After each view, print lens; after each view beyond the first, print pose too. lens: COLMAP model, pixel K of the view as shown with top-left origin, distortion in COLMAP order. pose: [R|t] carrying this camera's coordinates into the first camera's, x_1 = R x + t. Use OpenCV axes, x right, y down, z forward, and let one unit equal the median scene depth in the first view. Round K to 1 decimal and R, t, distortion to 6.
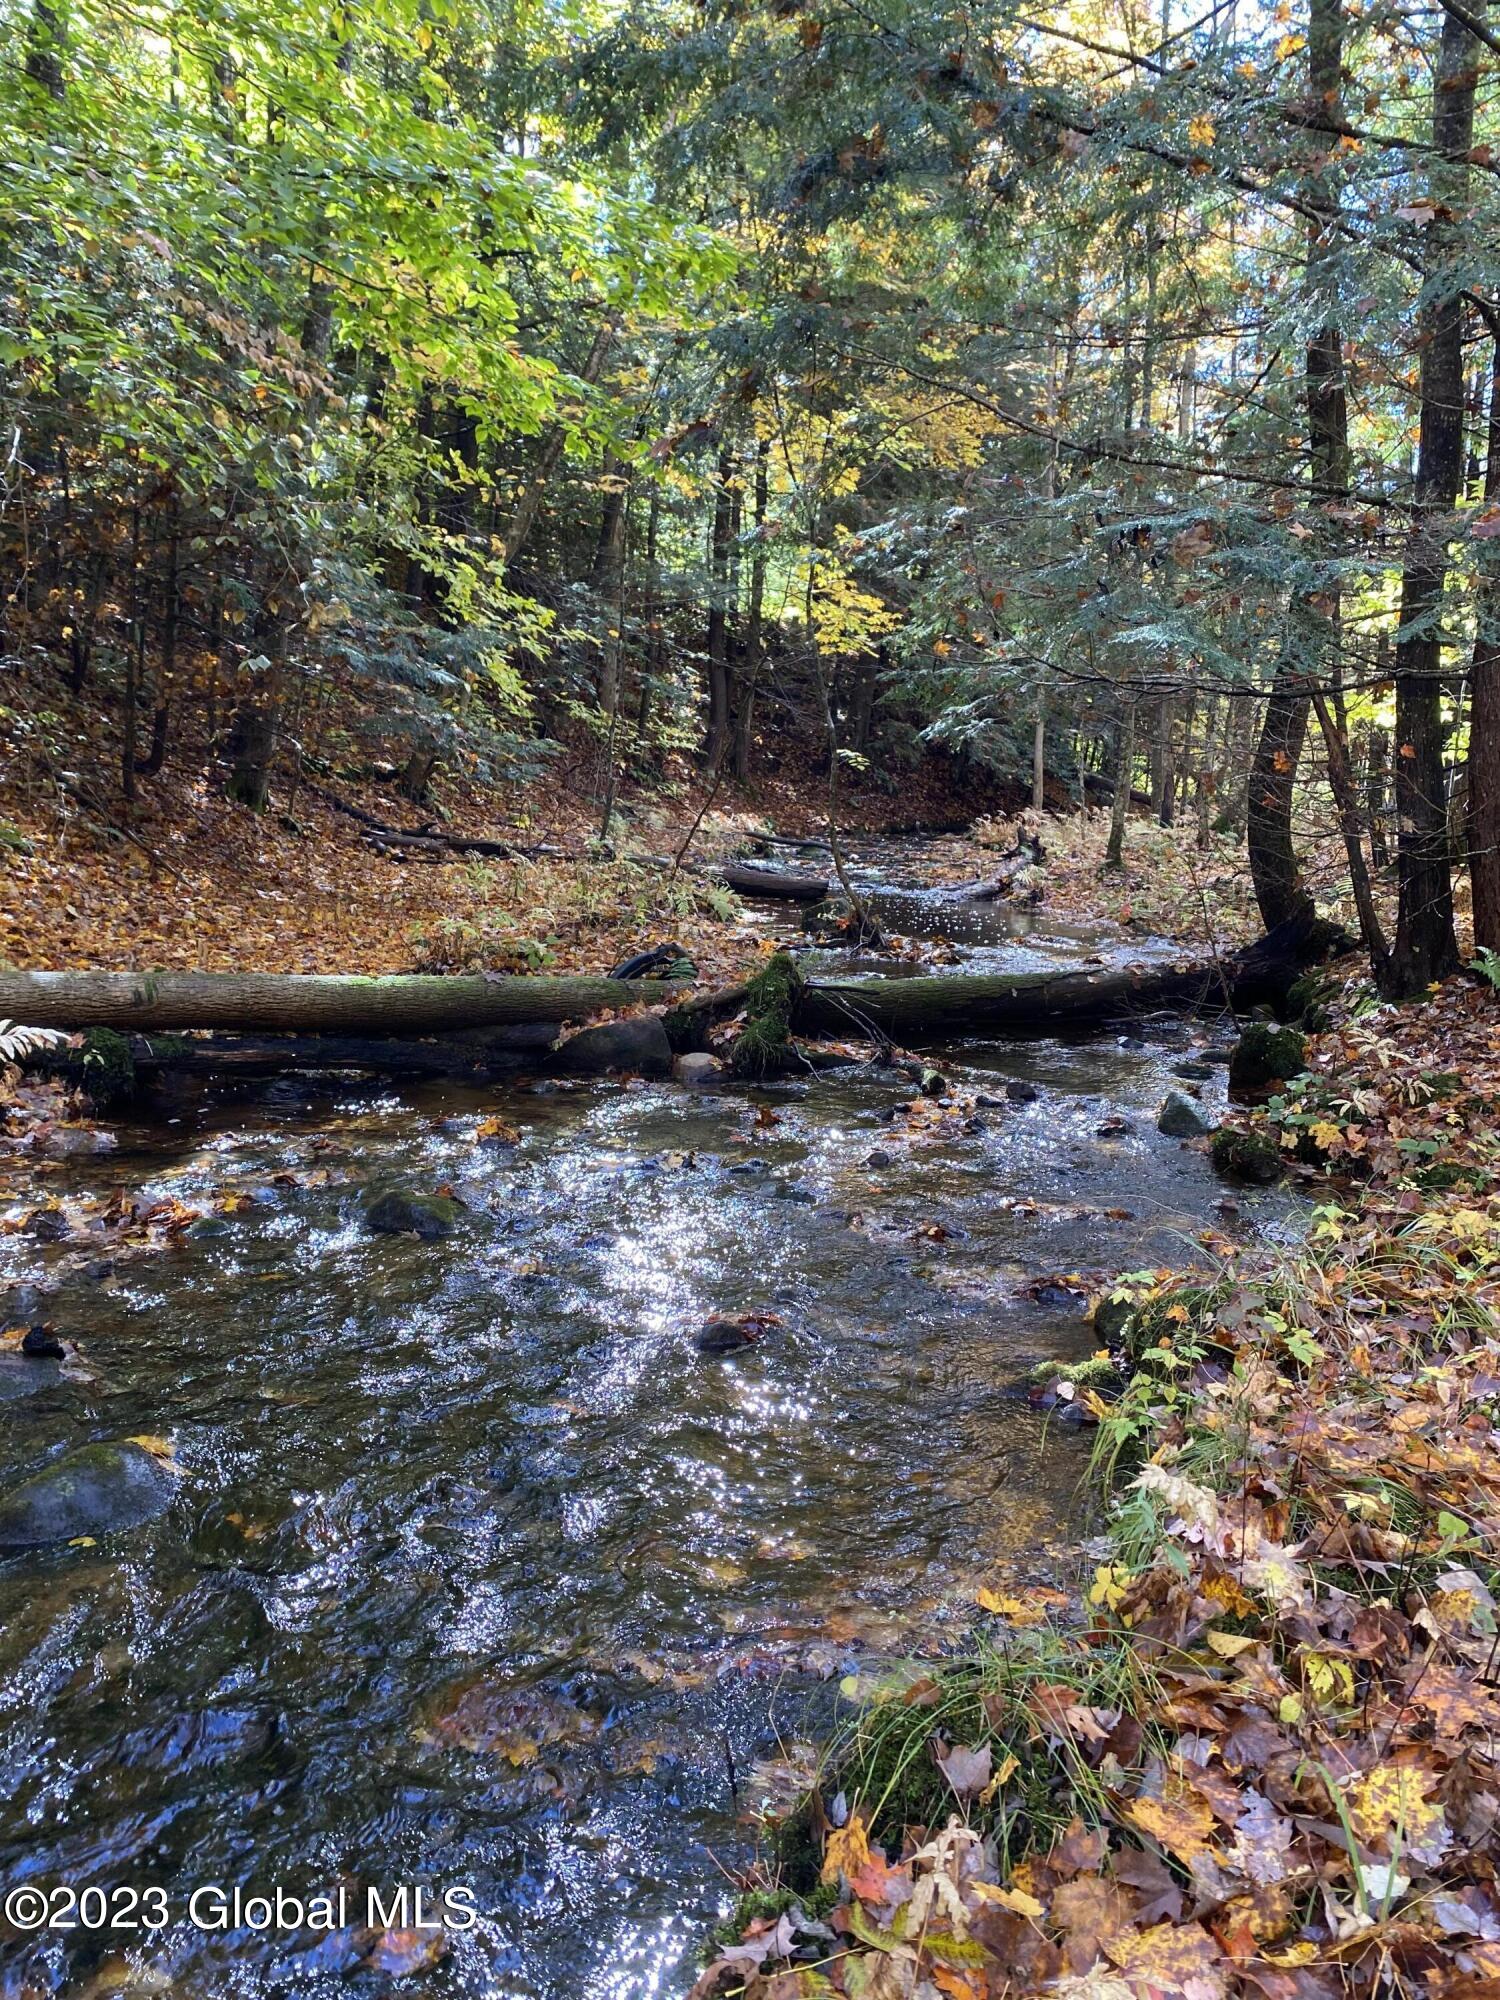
lens RADIAL K [[1514.2, 0, 750.0], [0, 1514.2, 1000.0], [0, 0, 1]] dist [0.206096, -0.400985]
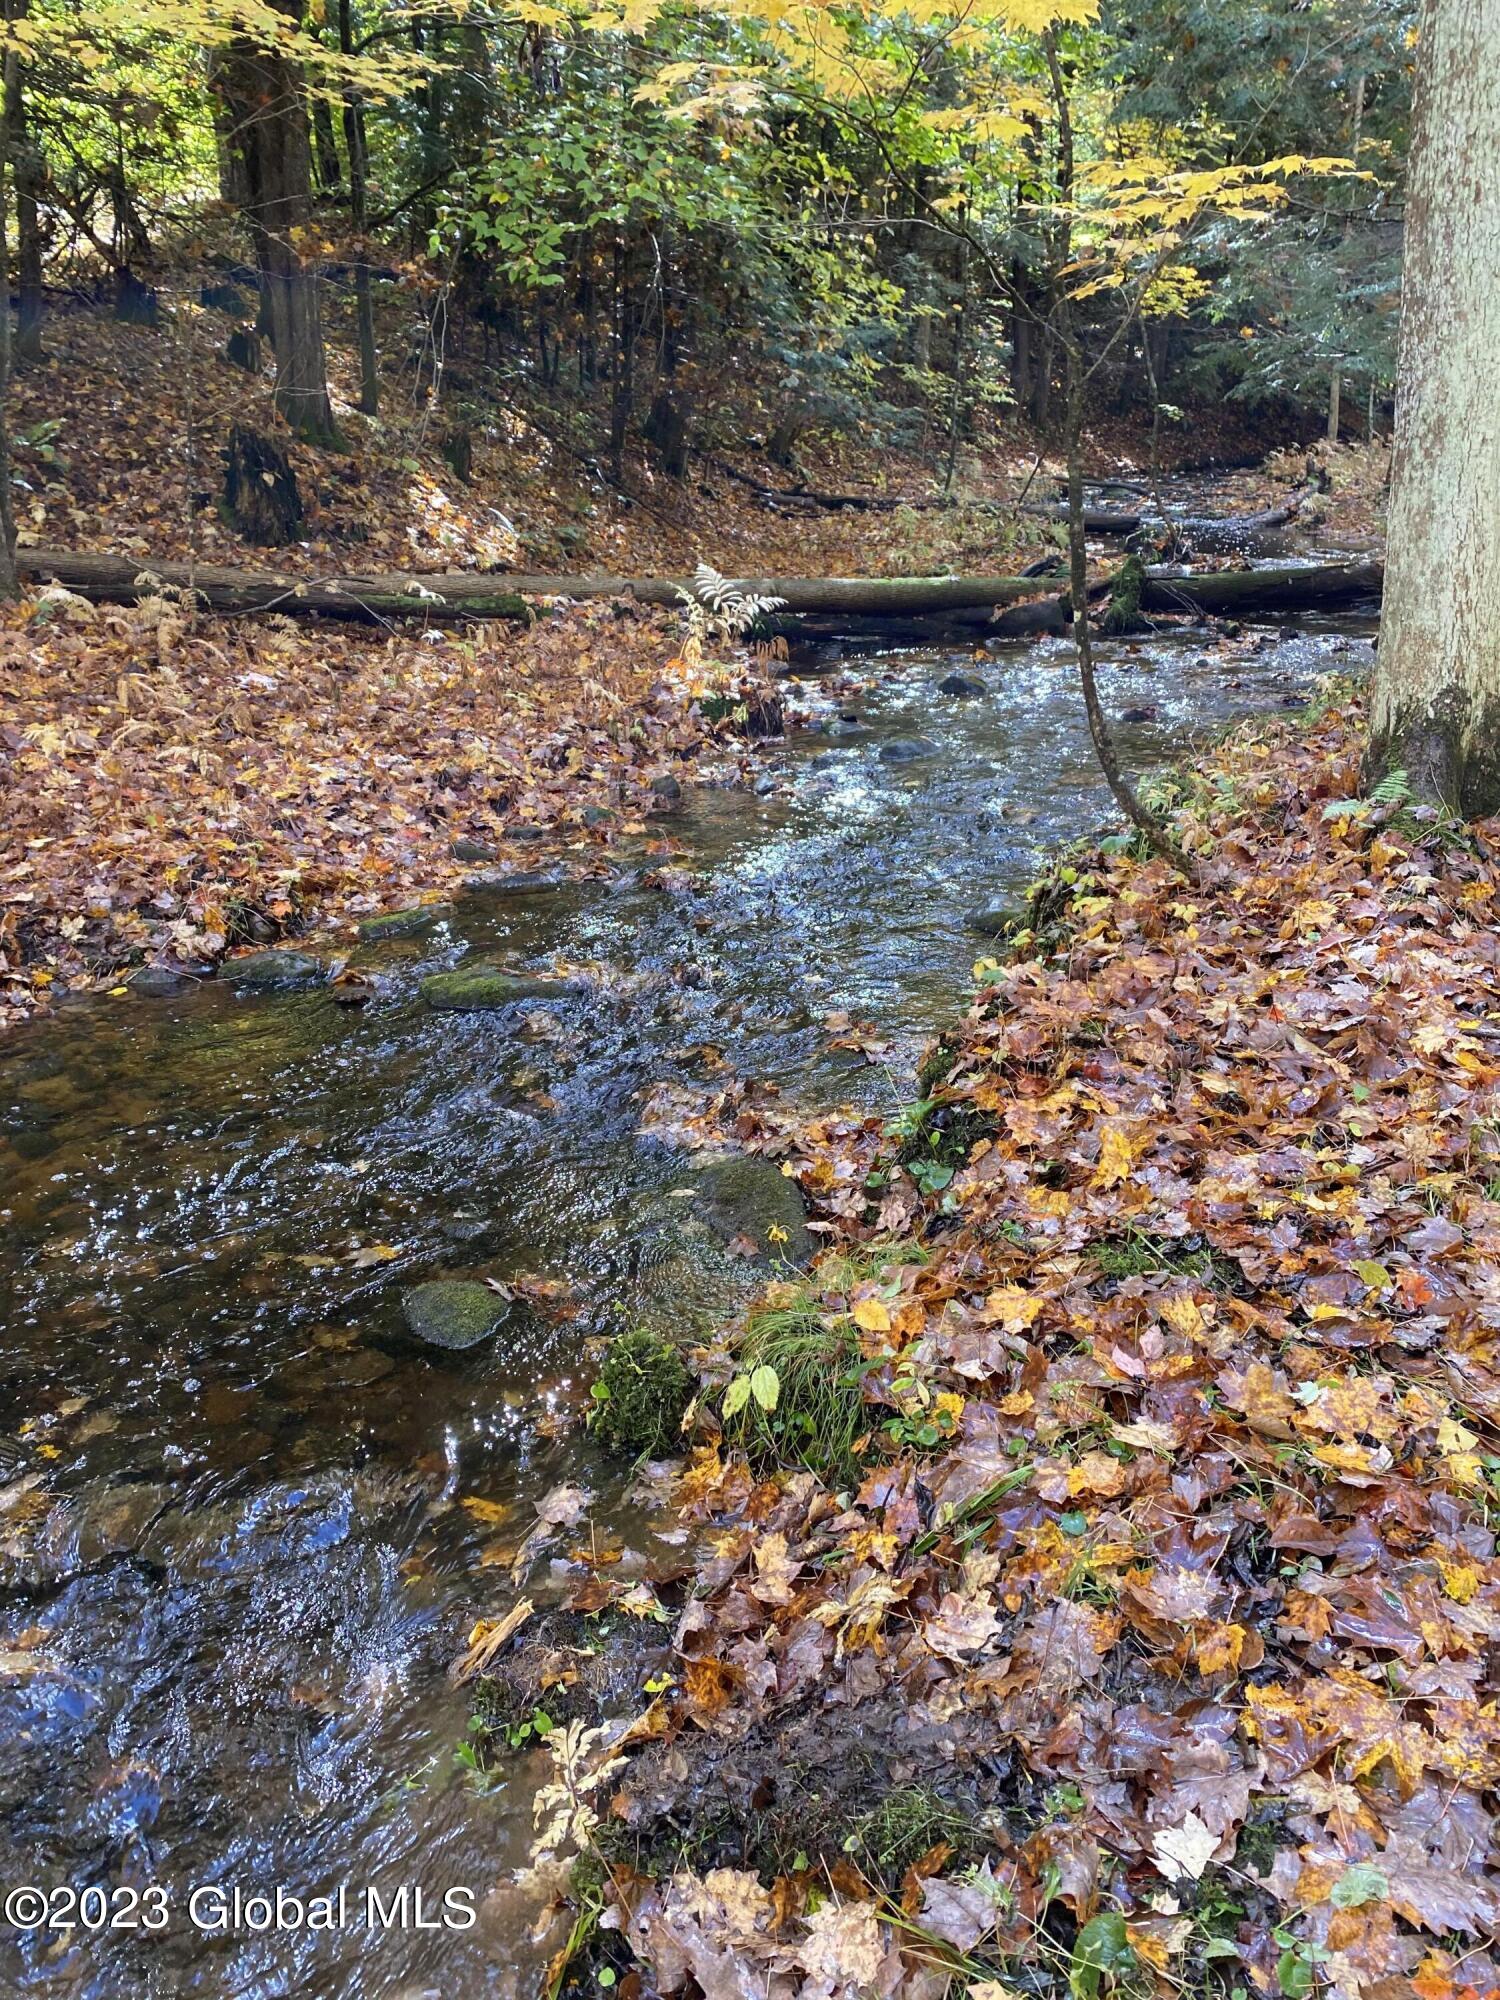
lens RADIAL K [[1461.6, 0, 783.3], [0, 1461.6, 1008.3], [0, 0, 1]] dist [0.004067, -0.001124]
pose [[0.986504, 0.004806, -0.163665, -0.033592], [0.033230, 0.972891, 0.228864, 0.025587], [0.160329, -0.231214, 0.959601, -0.234661]]
